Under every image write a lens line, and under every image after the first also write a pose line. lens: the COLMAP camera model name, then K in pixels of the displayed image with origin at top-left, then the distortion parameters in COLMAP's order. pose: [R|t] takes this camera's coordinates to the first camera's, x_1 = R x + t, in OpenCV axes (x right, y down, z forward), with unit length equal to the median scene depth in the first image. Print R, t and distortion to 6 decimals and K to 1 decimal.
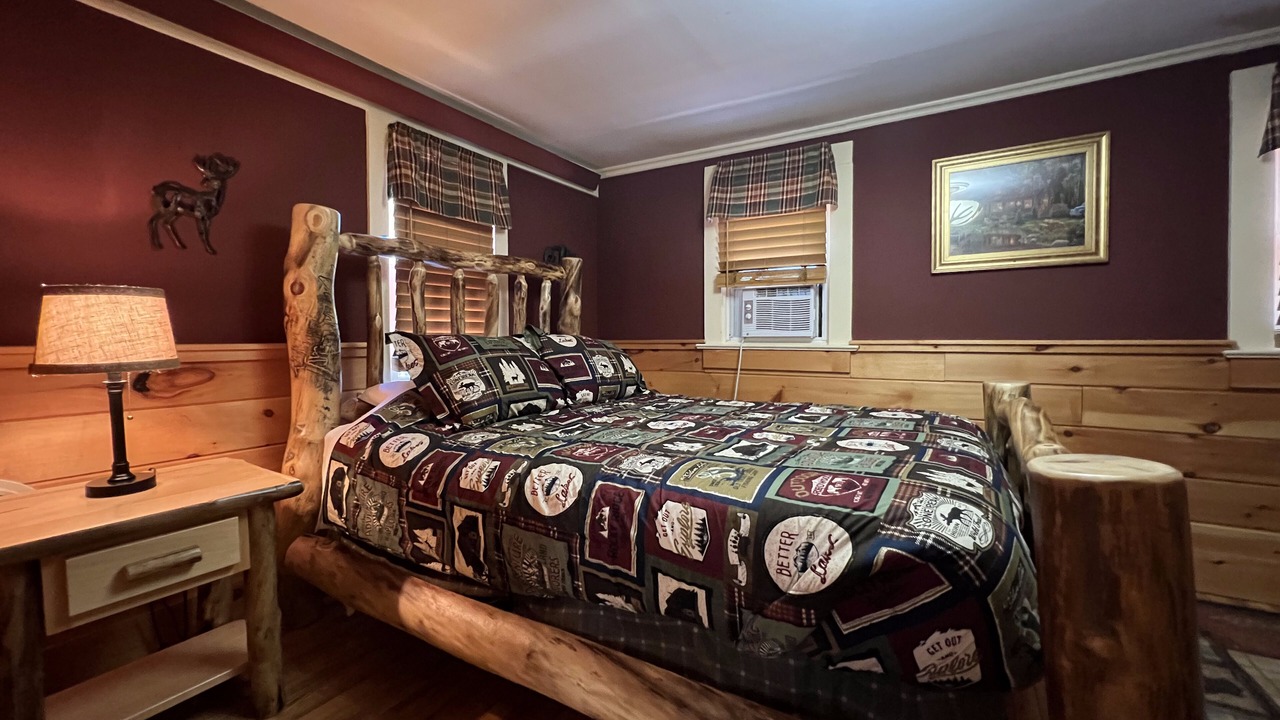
lens RADIAL K [[514.8, 0, 637.4], [0, 514.8, 354.3], [0, 0, 1]] dist [0.000635, 0.000003]
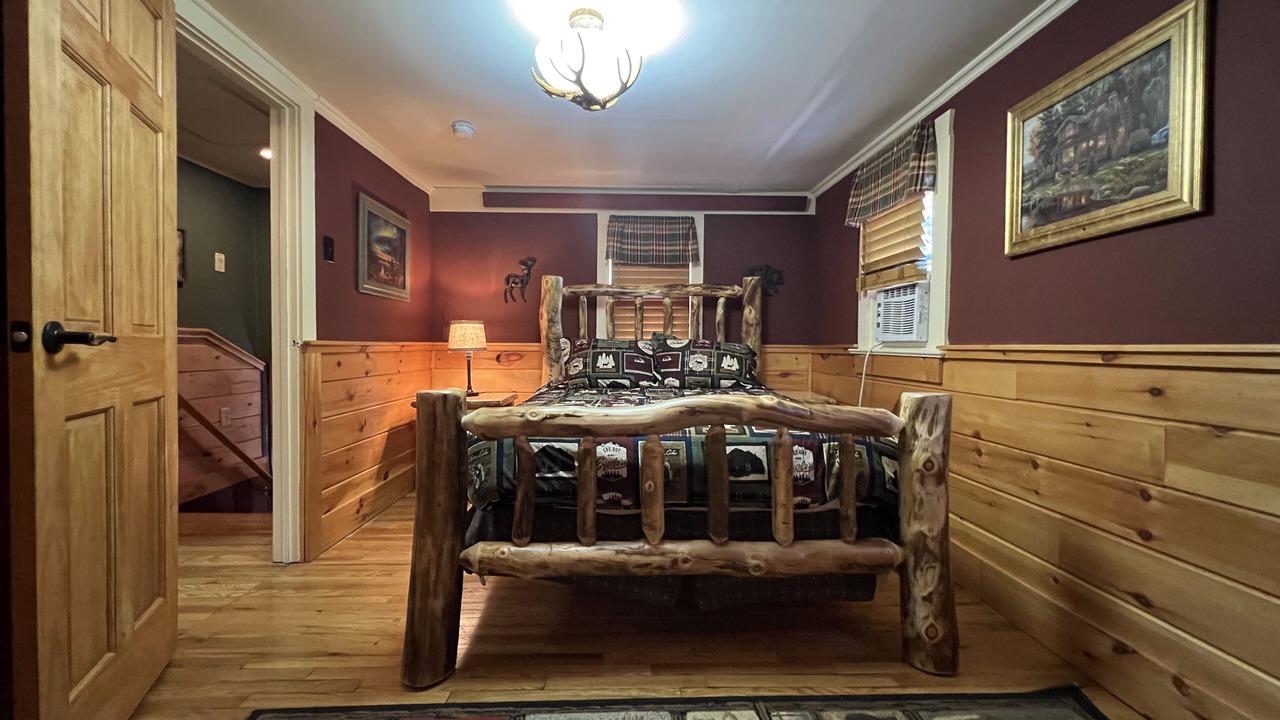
lens RADIAL K [[514.8, 0, 634.0], [0, 514.8, 356.5], [0, 0, 1]] dist [0.000635, 0.000003]
pose [[0.547723, 0.025116, -0.836283, 1.004806], [-0.036398, 0.999318, 0.006174, 0.005510], [0.835868, 0.027058, 0.548264, 0.136157]]
